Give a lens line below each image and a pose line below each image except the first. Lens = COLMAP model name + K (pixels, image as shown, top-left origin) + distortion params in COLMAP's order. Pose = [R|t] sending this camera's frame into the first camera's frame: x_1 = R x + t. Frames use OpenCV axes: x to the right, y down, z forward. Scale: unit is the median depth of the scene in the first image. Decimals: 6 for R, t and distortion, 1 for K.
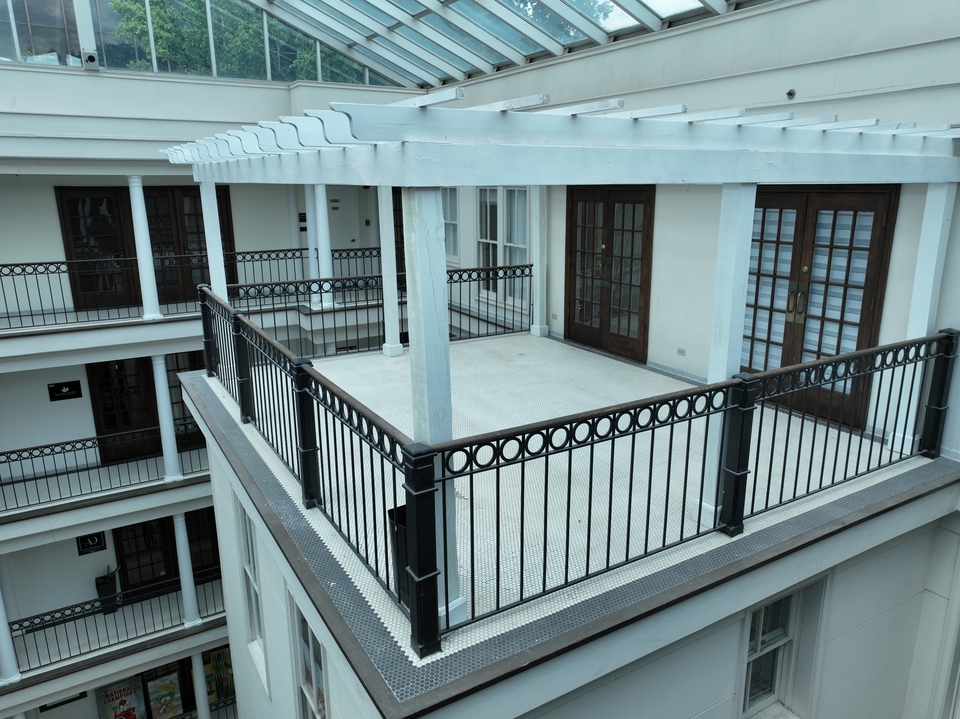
lens RADIAL K [[677.5, 0, 481.7], [0, 677.5, 360.2], [0, 0, 1]] dist [0.006118, 0.009675]
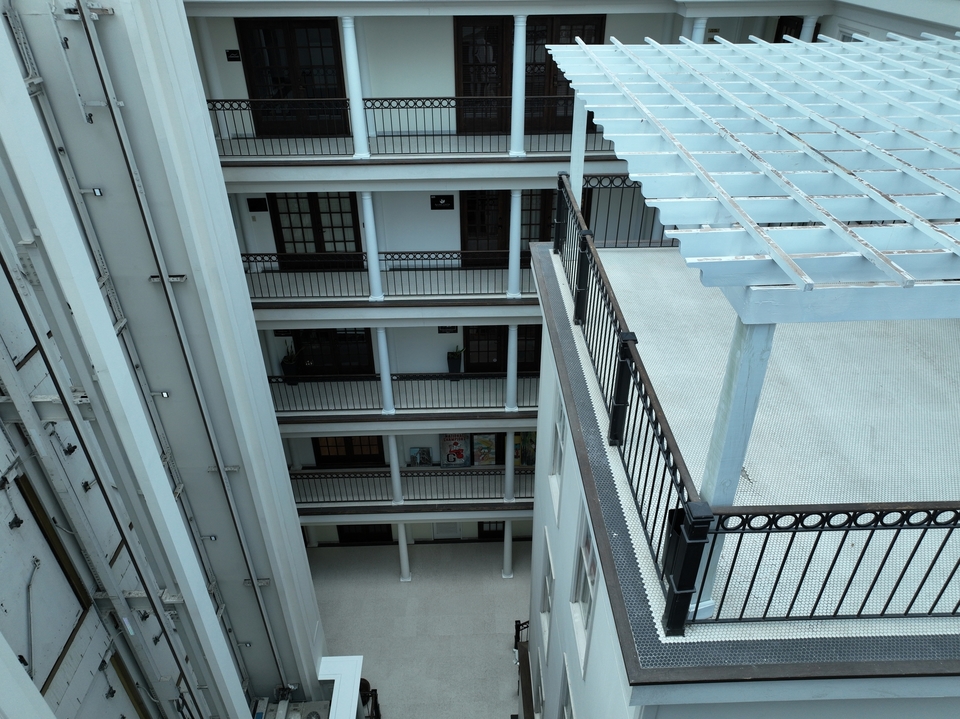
lens RADIAL K [[677.5, 0, 482.5], [0, 677.5, 358.8], [0, 0, 1]] dist [0.006118, 0.009675]
pose [[0.875426, 0.268004, -0.402247, -0.005366], [-0.121872, 0.927704, 0.352864, -0.145412], [0.467735, -0.259884, 0.844798, -0.037904]]
